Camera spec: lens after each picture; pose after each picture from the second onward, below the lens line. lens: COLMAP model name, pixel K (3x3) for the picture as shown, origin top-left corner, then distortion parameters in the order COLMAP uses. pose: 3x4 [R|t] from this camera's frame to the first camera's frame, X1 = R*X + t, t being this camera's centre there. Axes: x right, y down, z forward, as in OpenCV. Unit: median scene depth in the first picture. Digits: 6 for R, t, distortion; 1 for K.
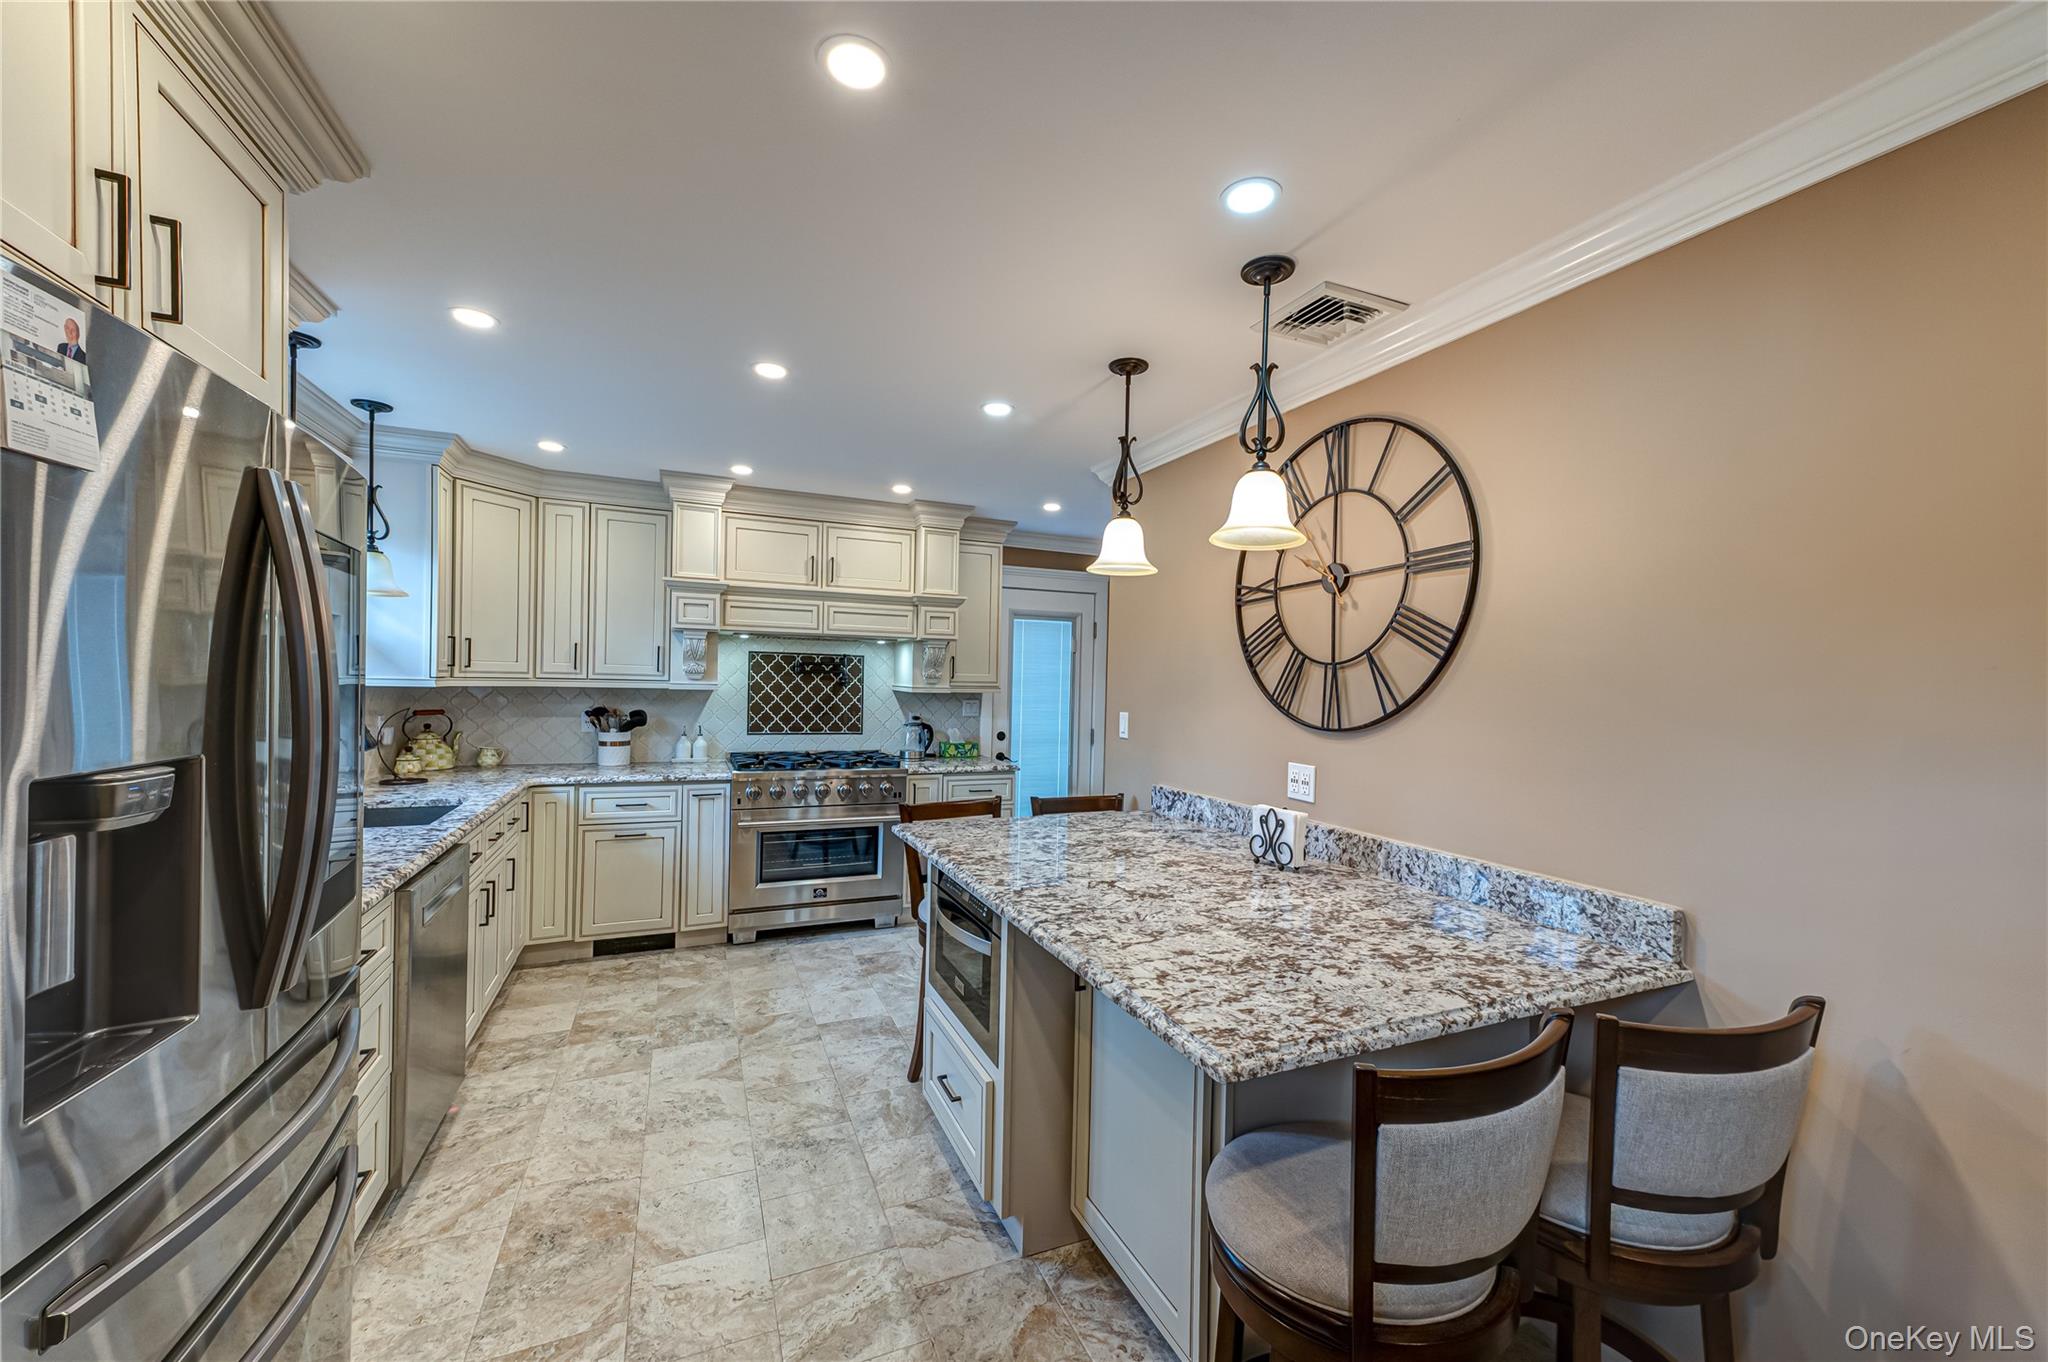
lens RADIAL K [[792.2, 0, 1030.9], [0, 792.2, 687.6], [0, 0, 1]] dist [0.016906, -0.000955]
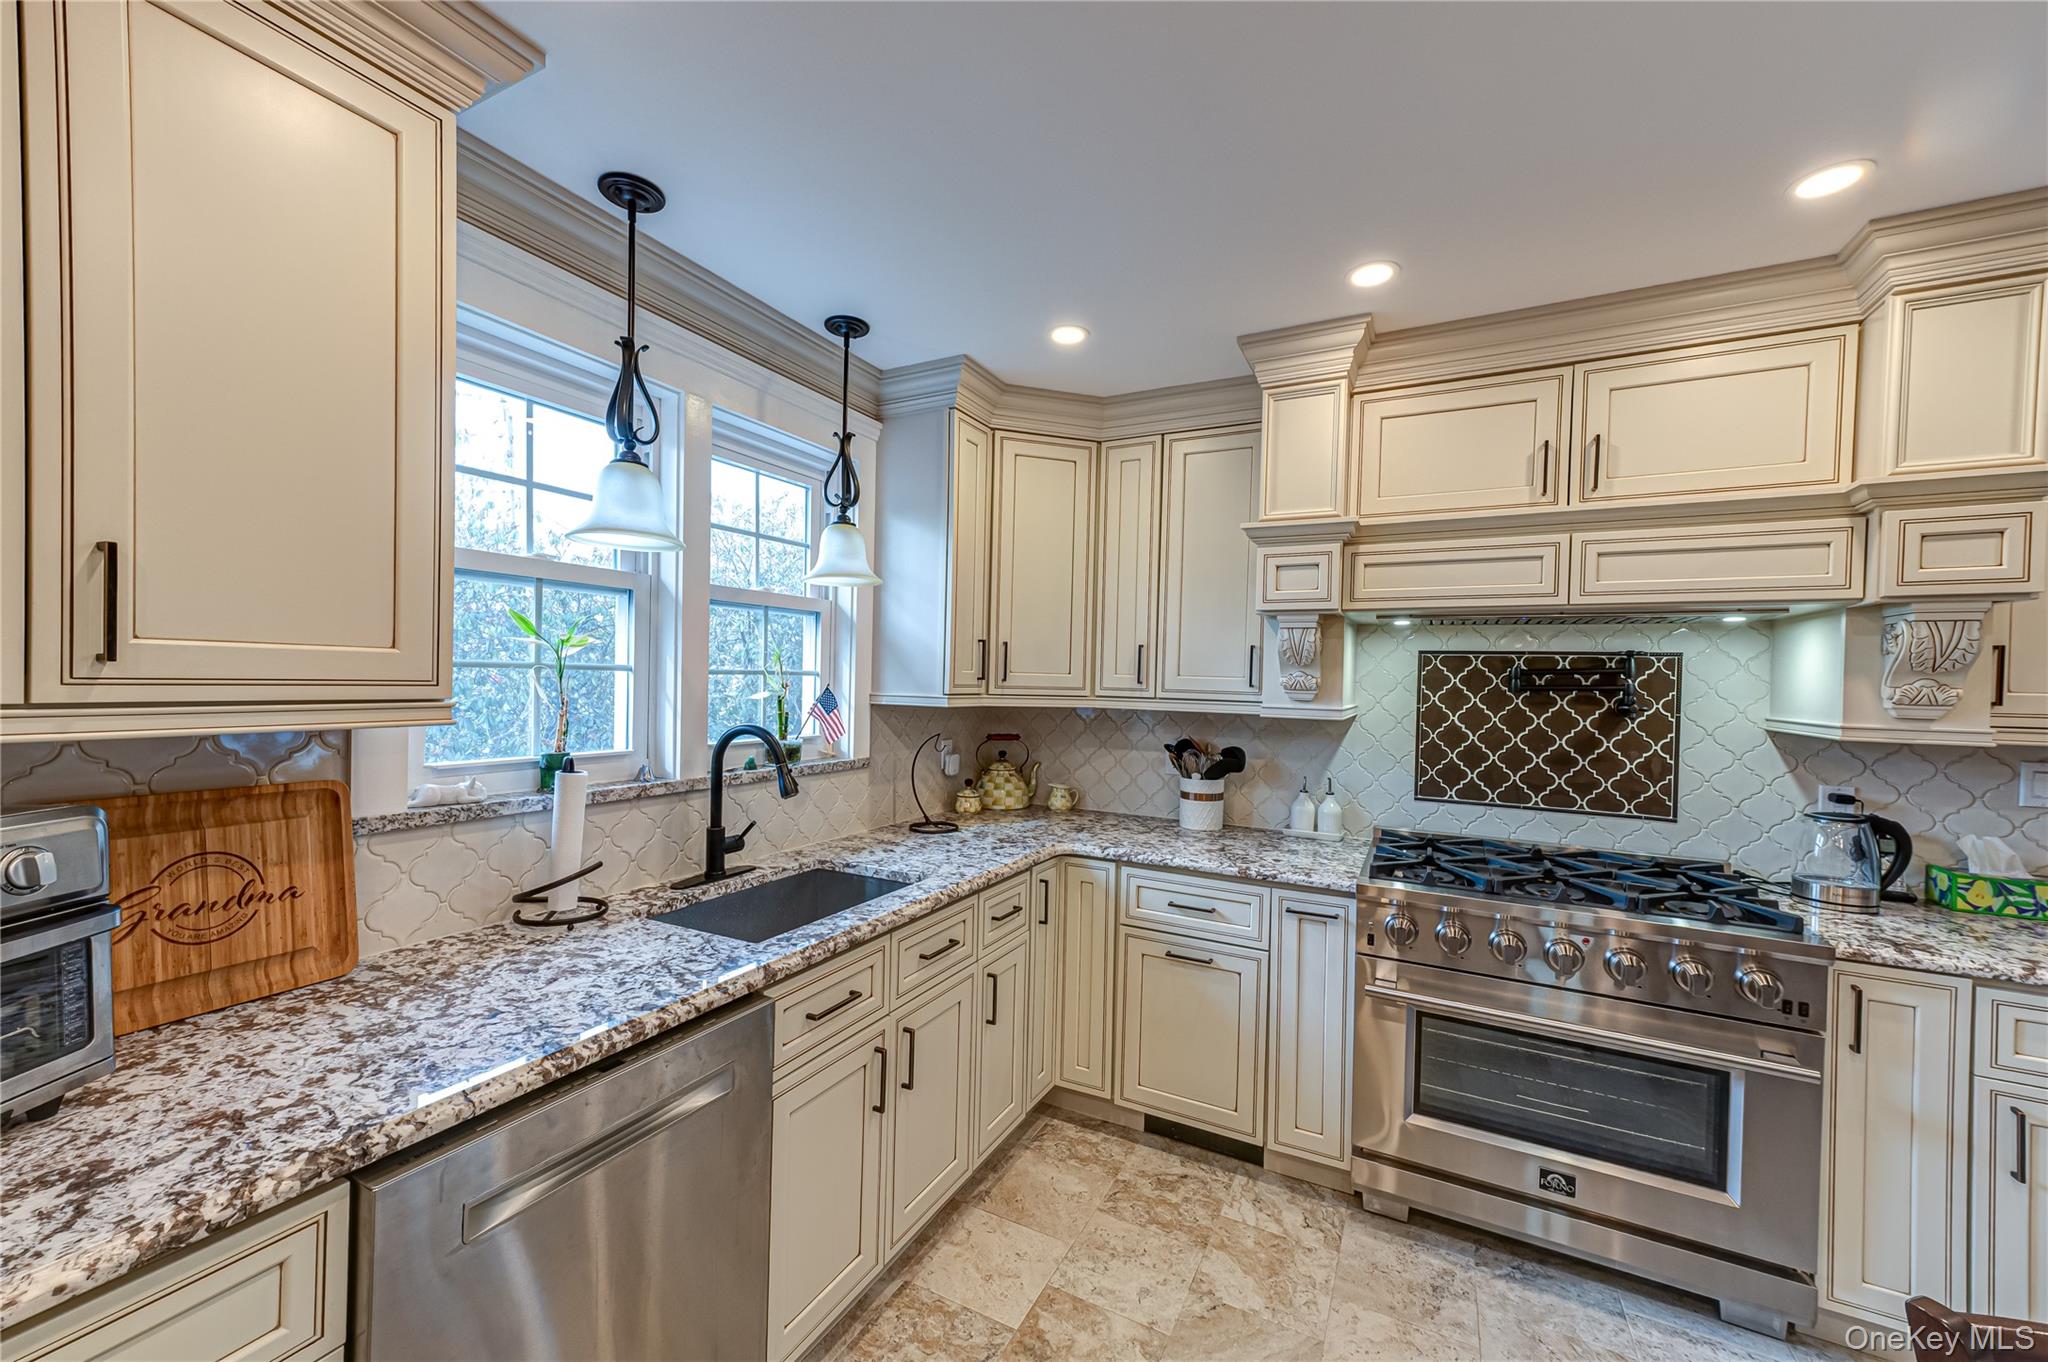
lens RADIAL K [[792.2, 0, 1029.3], [0, 792.2, 689.5], [0, 0, 1]] dist [0.016906, -0.000955]
pose [[0.631042, 0.001856, -0.775746, -0.108763], [-0.017029, 0.999789, -0.011460, -0.008754], [0.775562, 0.020442, 0.630941, 0.503640]]
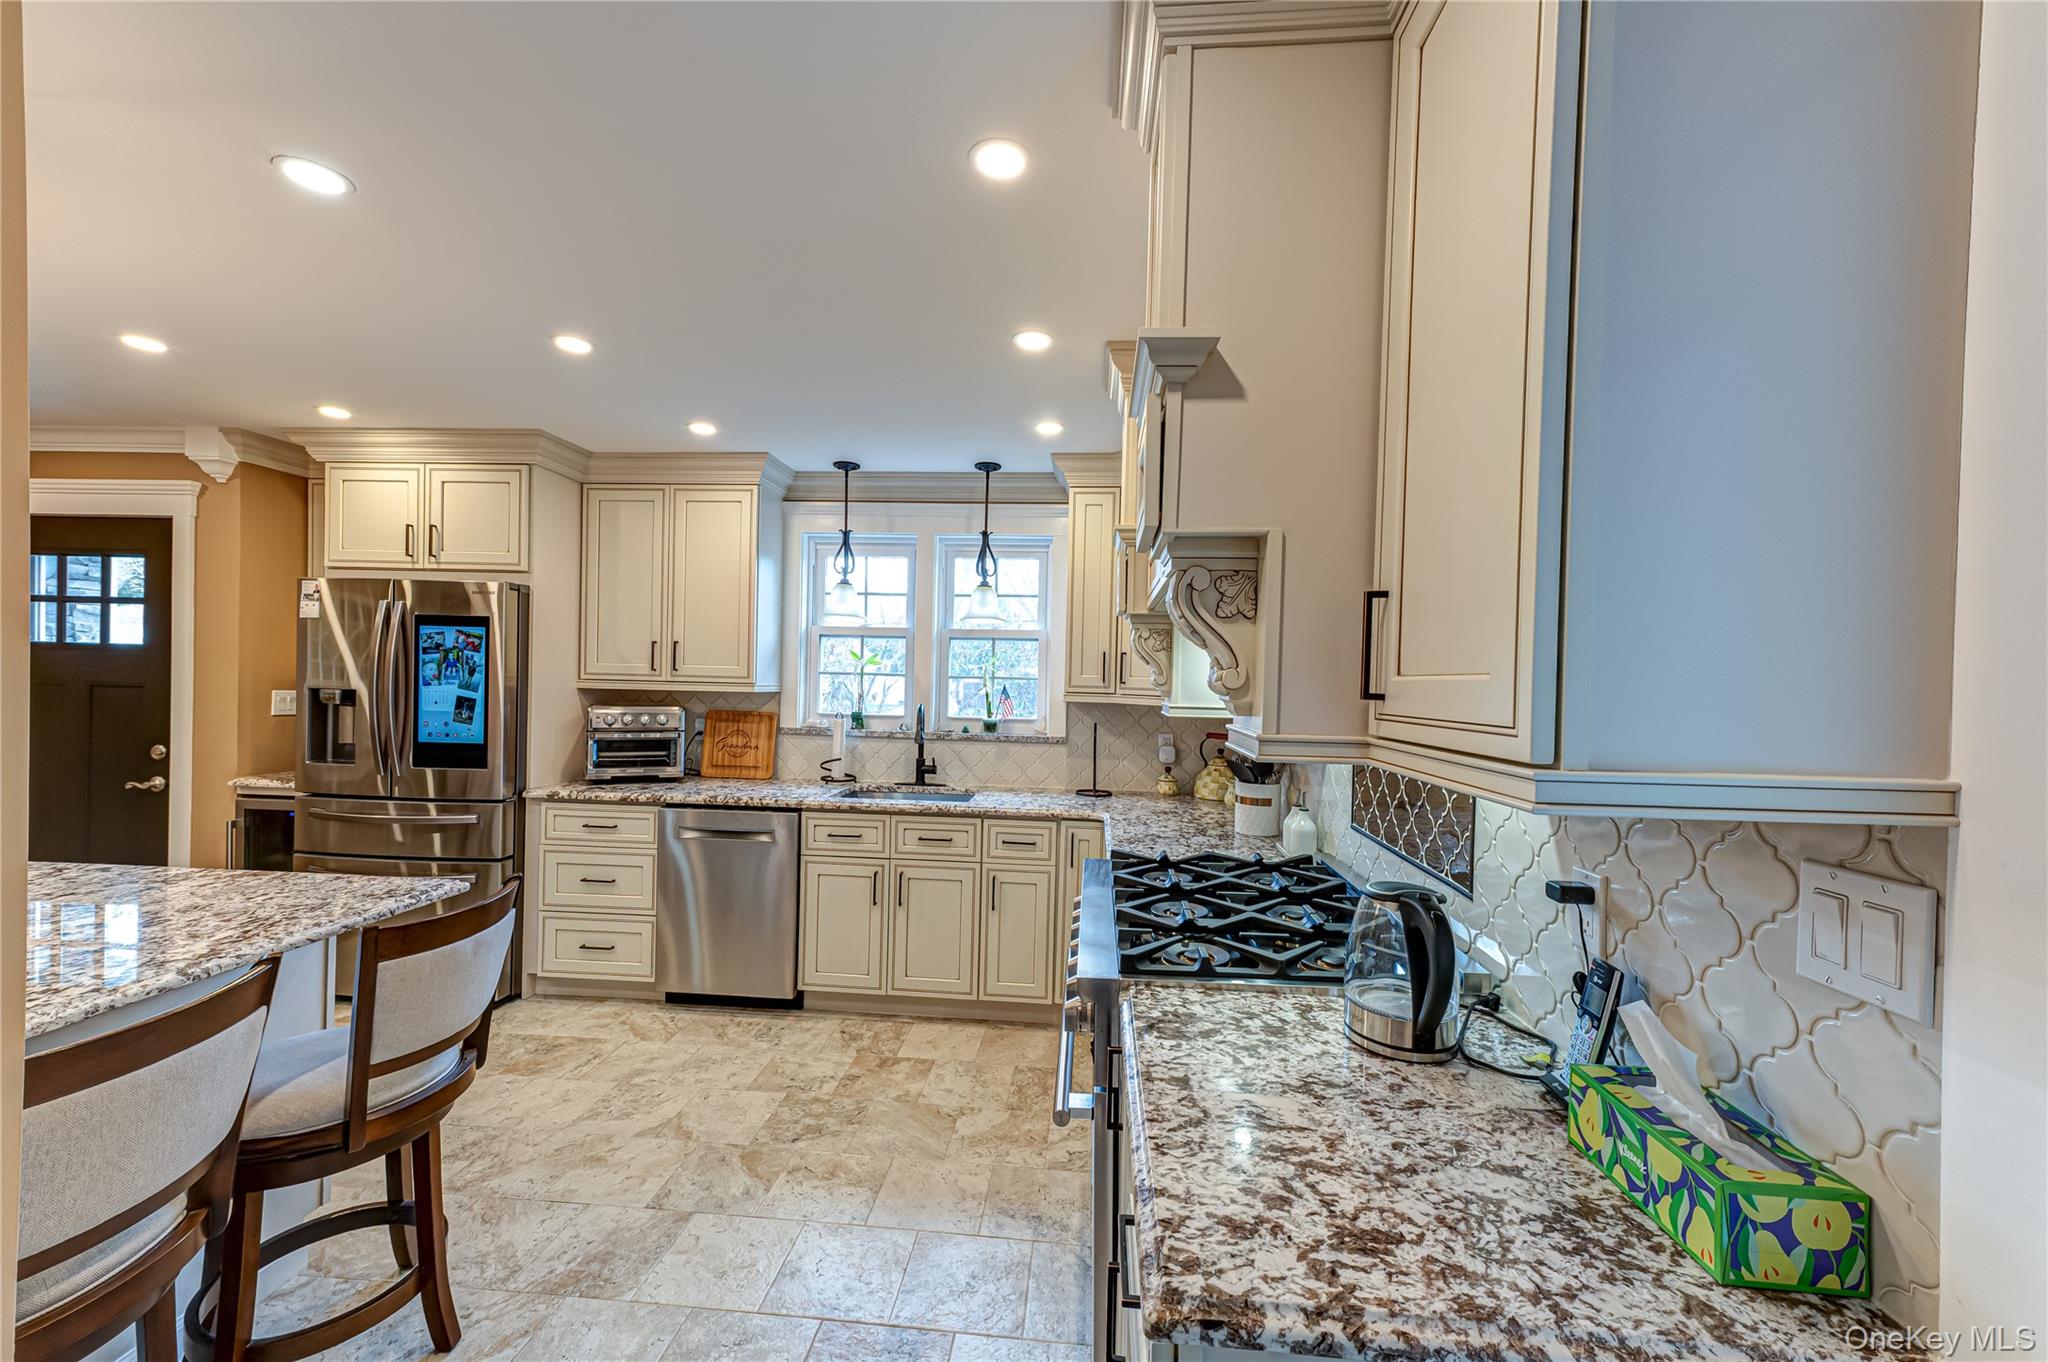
lens RADIAL K [[792.2, 0, 1029.6], [0, 792.2, 688.9], [0, 0, 1]] dist [0.016906, -0.000955]
pose [[-0.478306, -0.022885, -0.877895, 0.145864], [-0.046323, 0.998926, -0.000802, -0.012121], [0.876970, 0.040283, -0.478853, 1.225111]]
